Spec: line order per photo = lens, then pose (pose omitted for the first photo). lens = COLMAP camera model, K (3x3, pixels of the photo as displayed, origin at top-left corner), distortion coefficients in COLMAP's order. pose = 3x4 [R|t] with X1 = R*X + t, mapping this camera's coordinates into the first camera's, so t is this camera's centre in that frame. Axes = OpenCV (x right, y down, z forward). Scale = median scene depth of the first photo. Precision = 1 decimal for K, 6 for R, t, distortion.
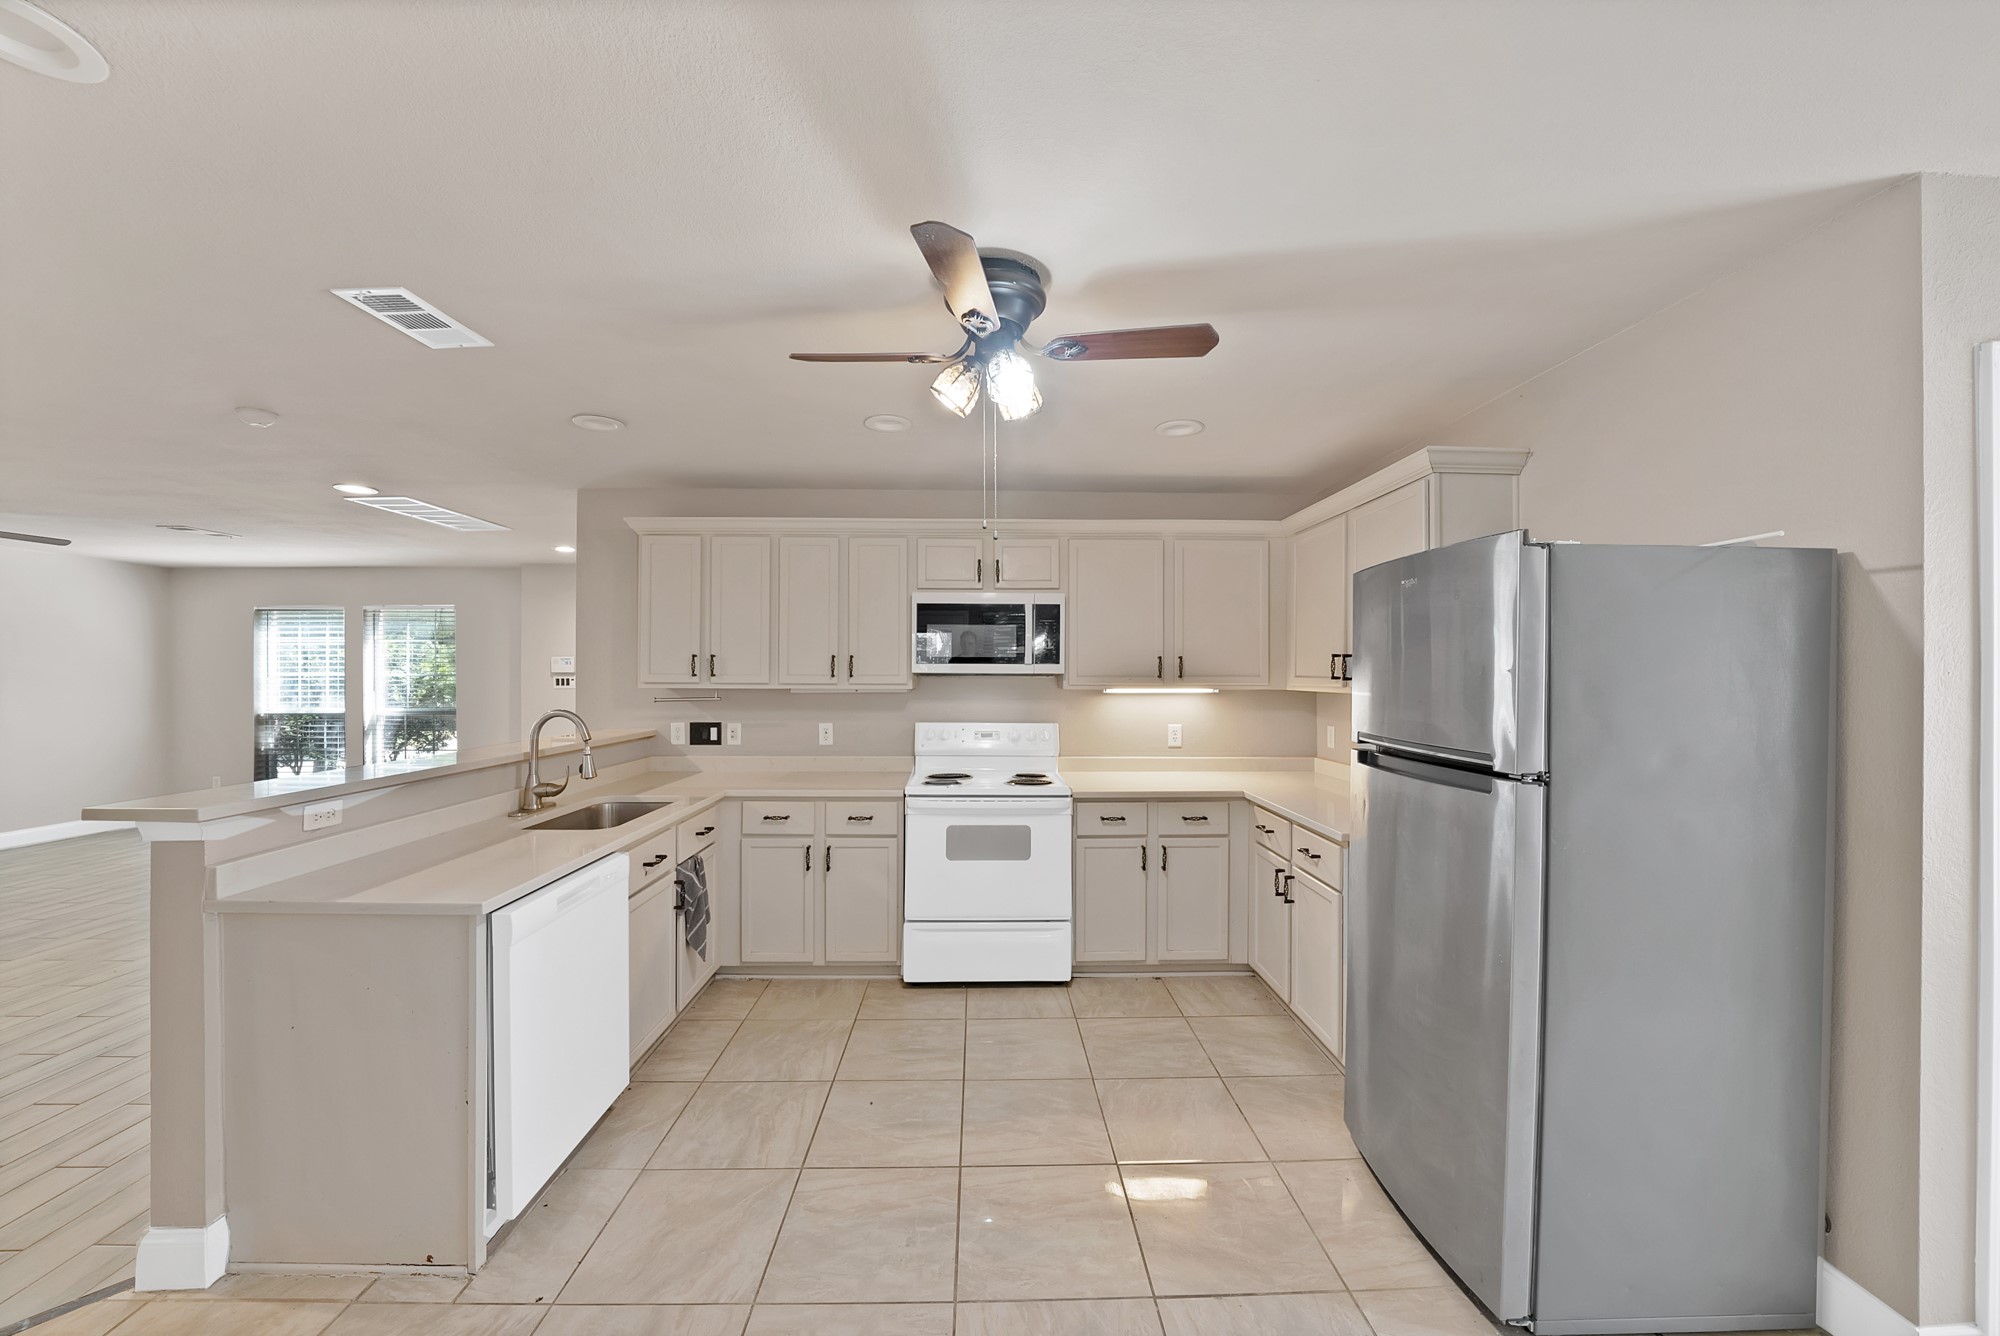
lens RADIAL K [[757.1, 0, 974.0], [0, 757.1, 674.5], [0, 0, 1]] dist [-0.000671, -0.000040]
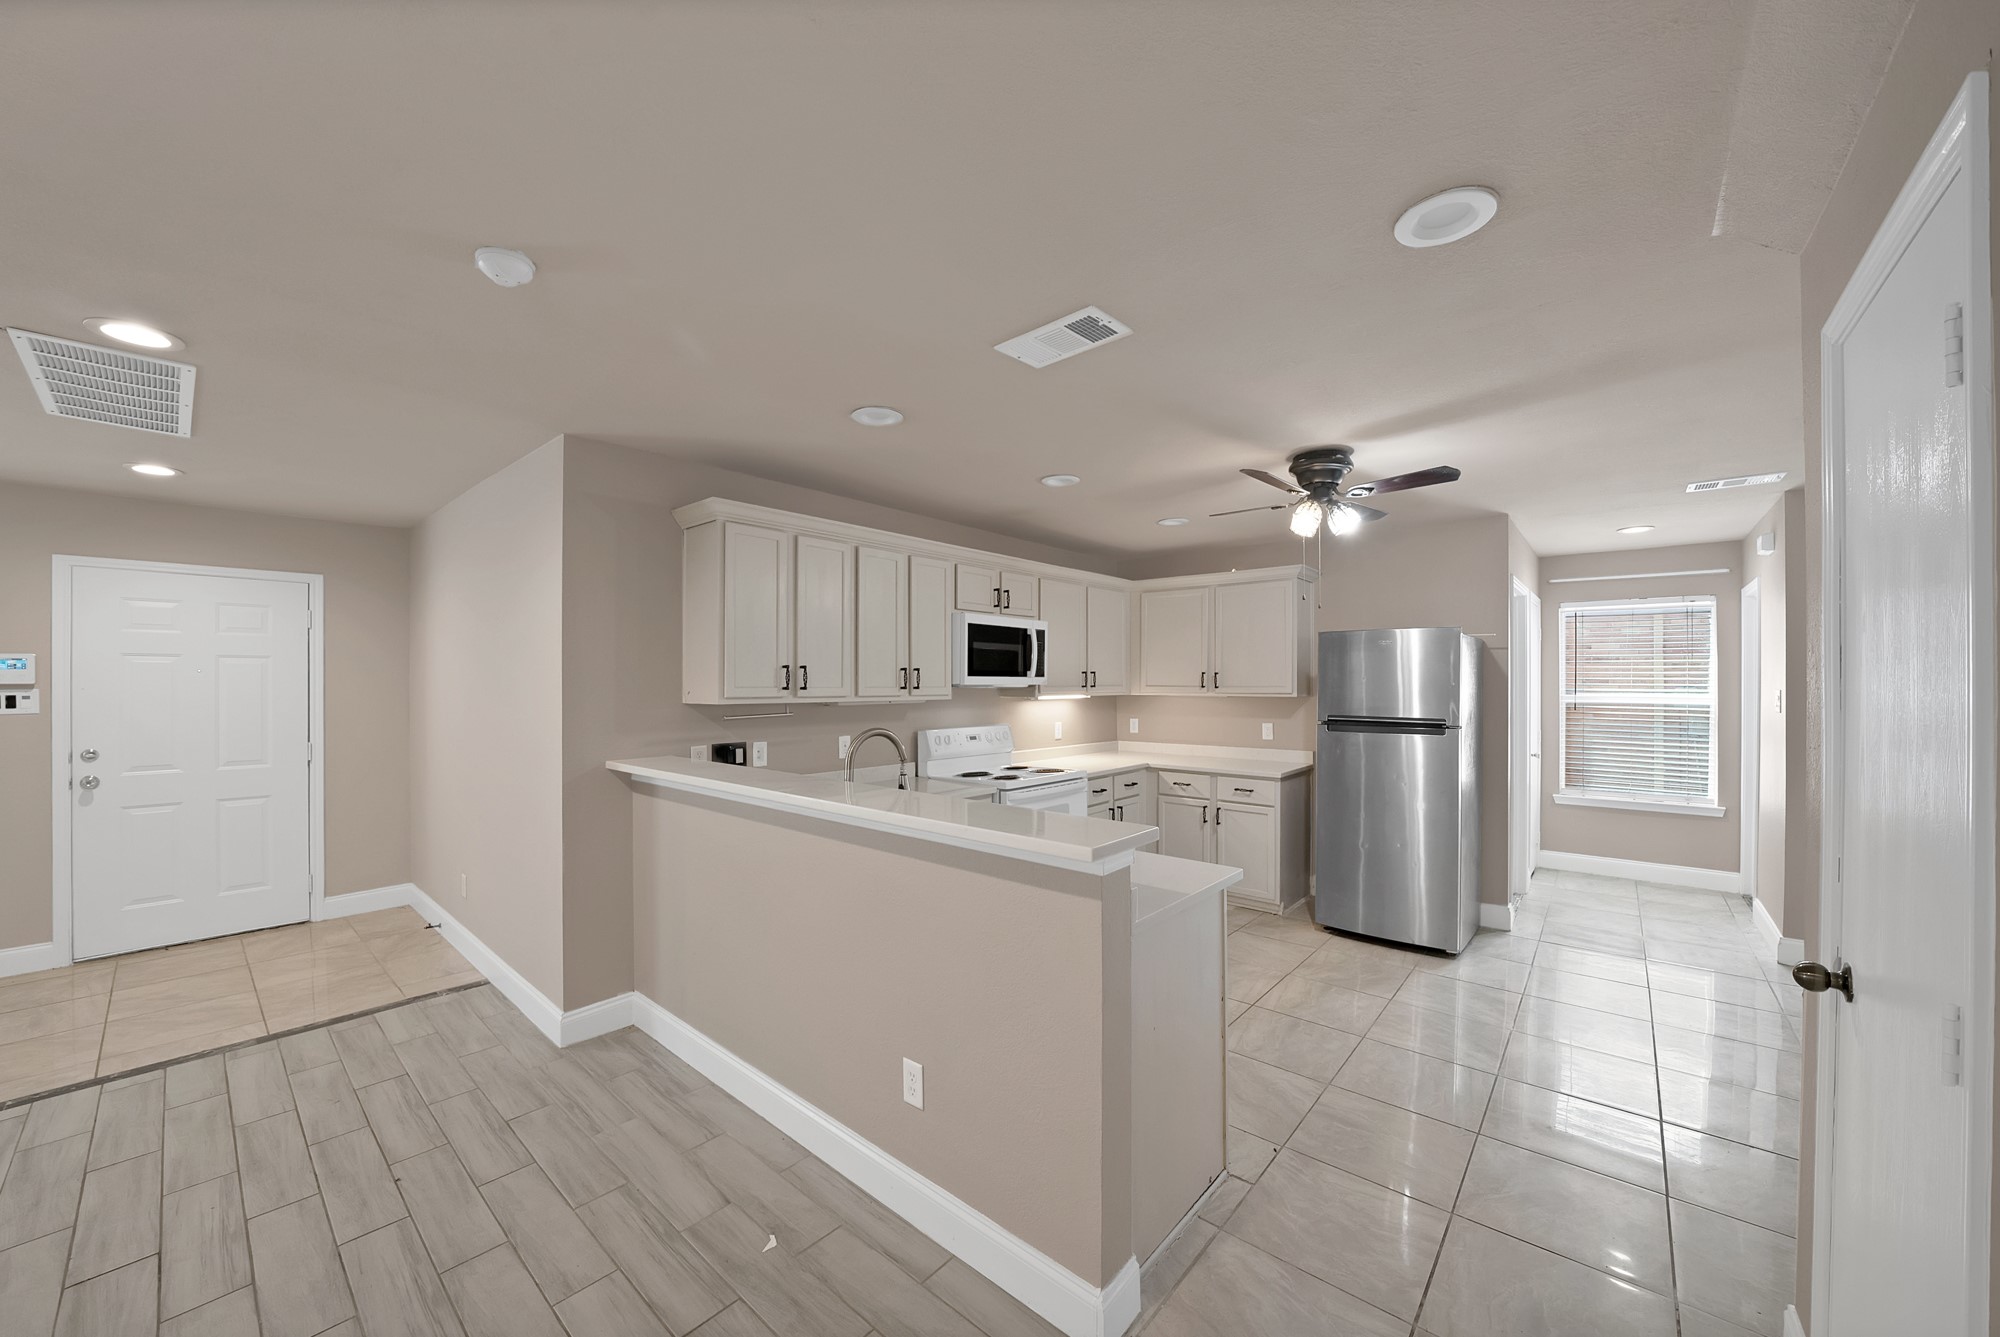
lens RADIAL K [[791.9, 0, 967.7], [0, 791.9, 680.4], [0, 0, 1]] dist [-0.002755, 0.000044]
pose [[0.645408, -0.001471, 0.763837, -0.859338], [-0.000064, 0.999998, 0.001980, -0.010057], [-0.763838, -0.001327, 0.645407, 0.210509]]
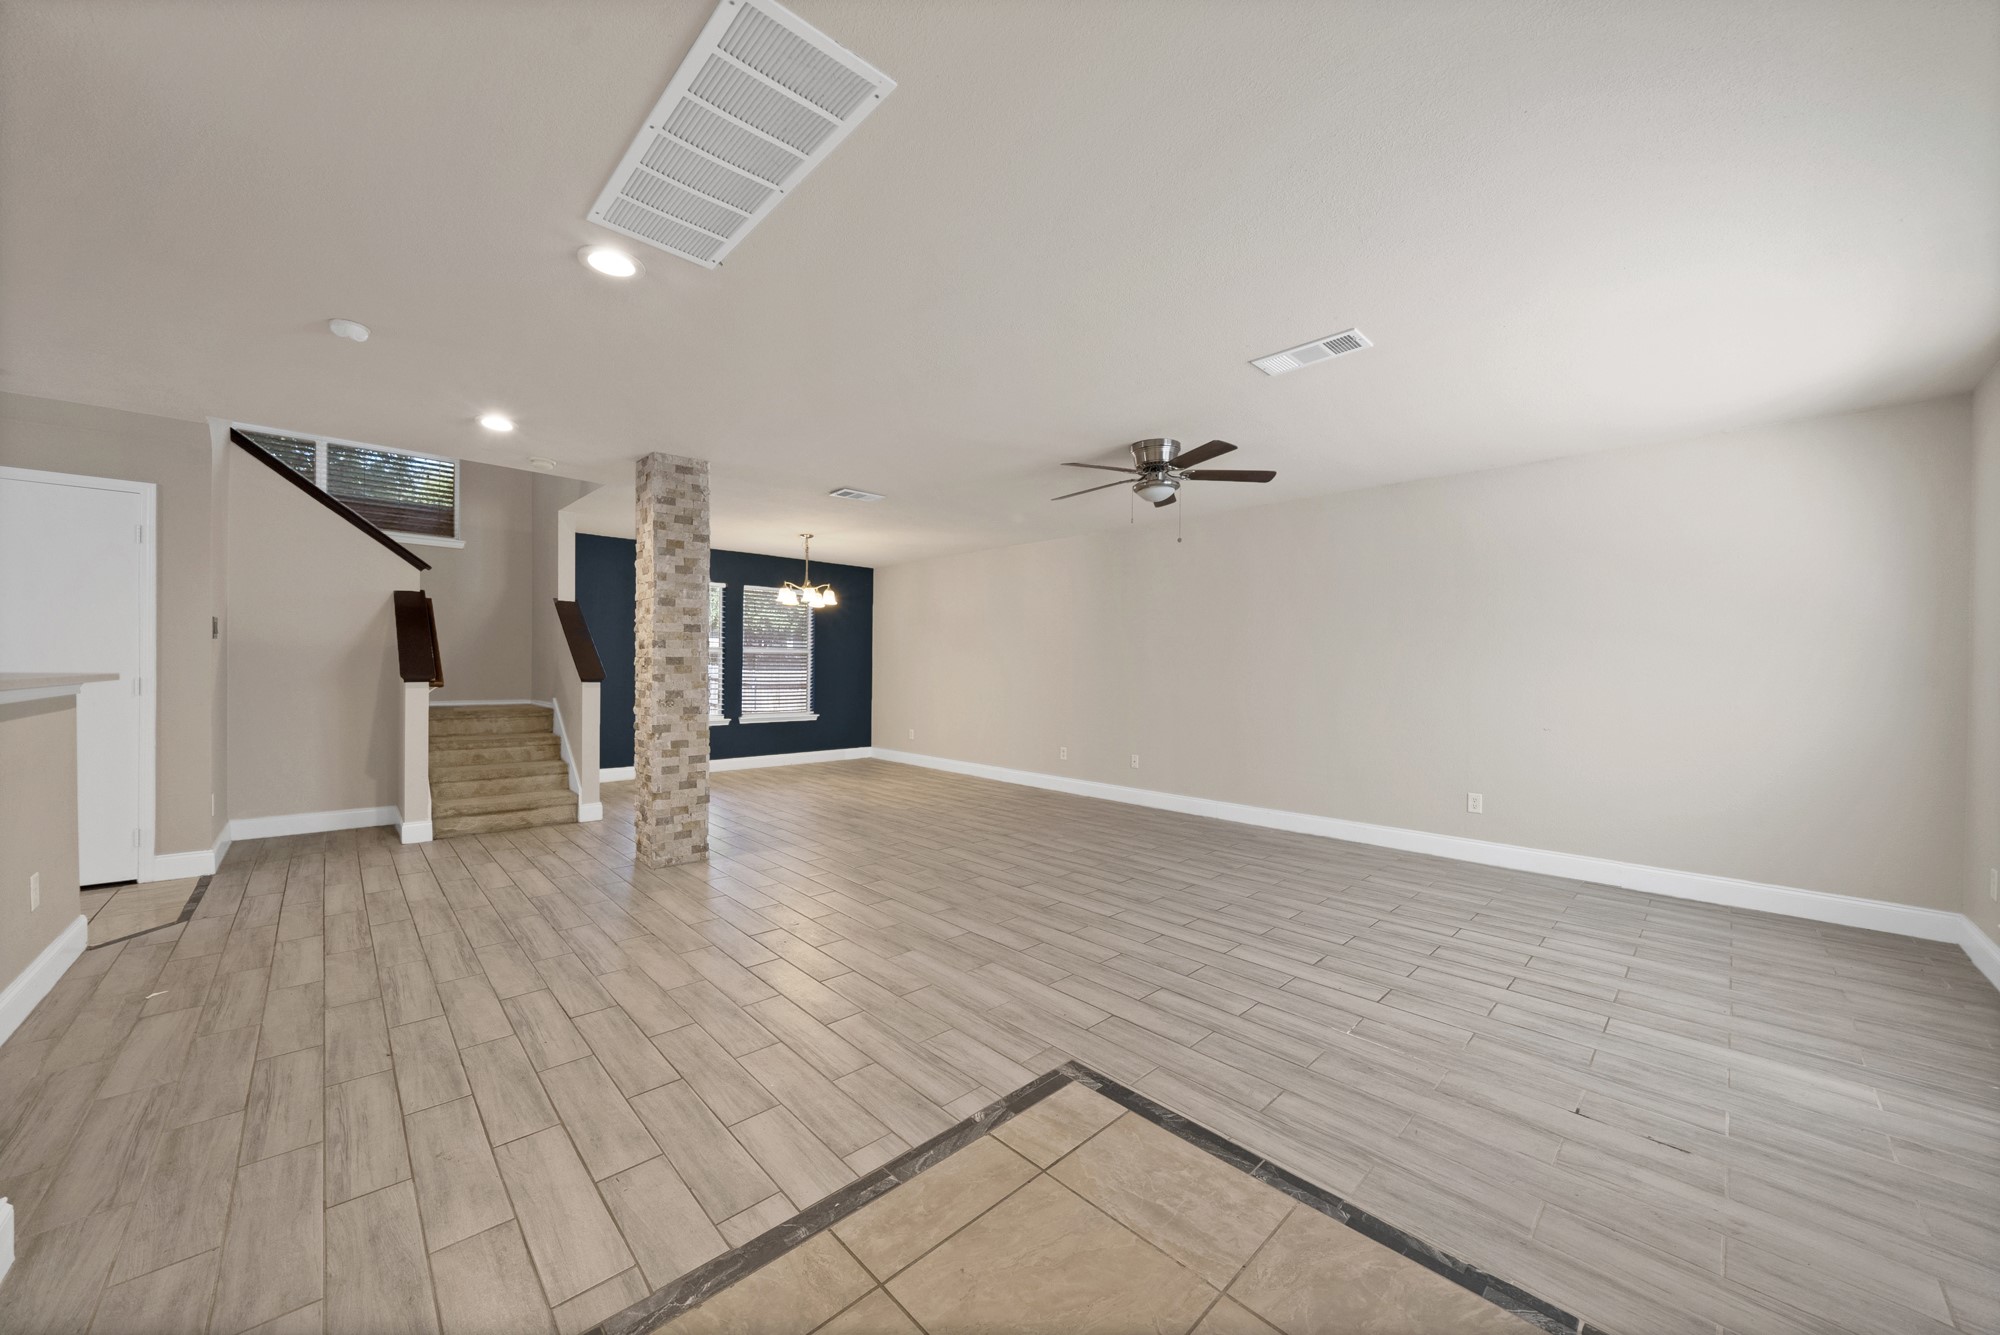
lens RADIAL K [[687.6, 0, 907.4], [0, 687.6, 669.2], [0, 0, 1]] dist [-0.017361, 0.000339]
pose [[-0.716777, -0.002672, -0.697298, -0.615870], [-0.009929, 0.999930, 0.006374, 0.058626], [0.697232, 0.011492, -0.716753, 1.509348]]
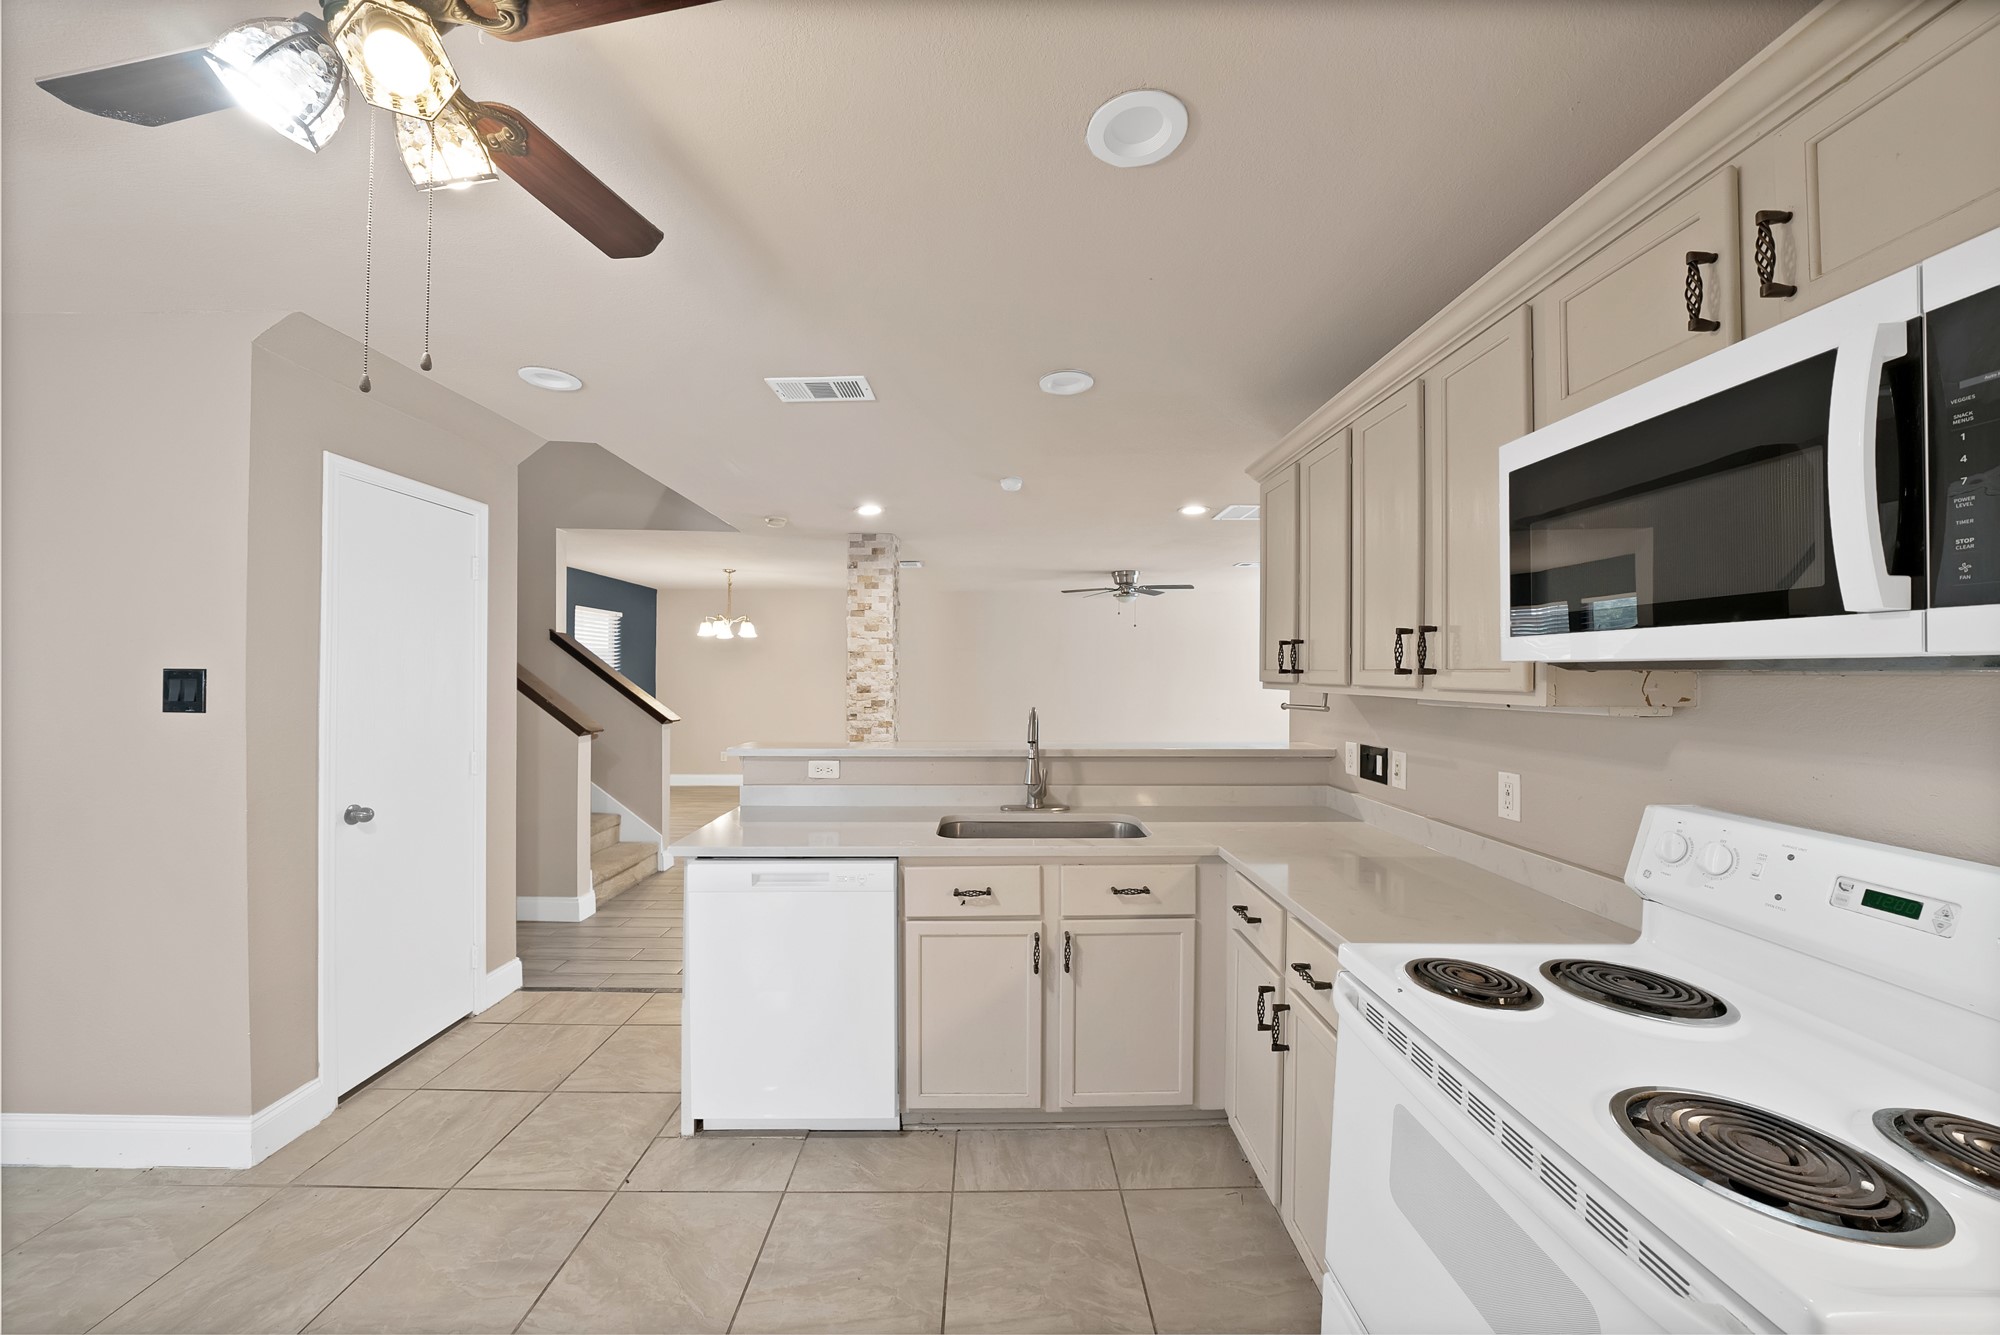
lens RADIAL K [[700.1, 0, 966.4], [0, 700.1, 672.7], [0, 0, 1]] dist [-0.001530, -0.000146]
pose [[0.004587, -0.004401, -0.999980, 0.233285], [-0.004151, 0.999982, -0.004421, 0.004998], [0.999981, 0.004171, 0.004569, 0.646927]]
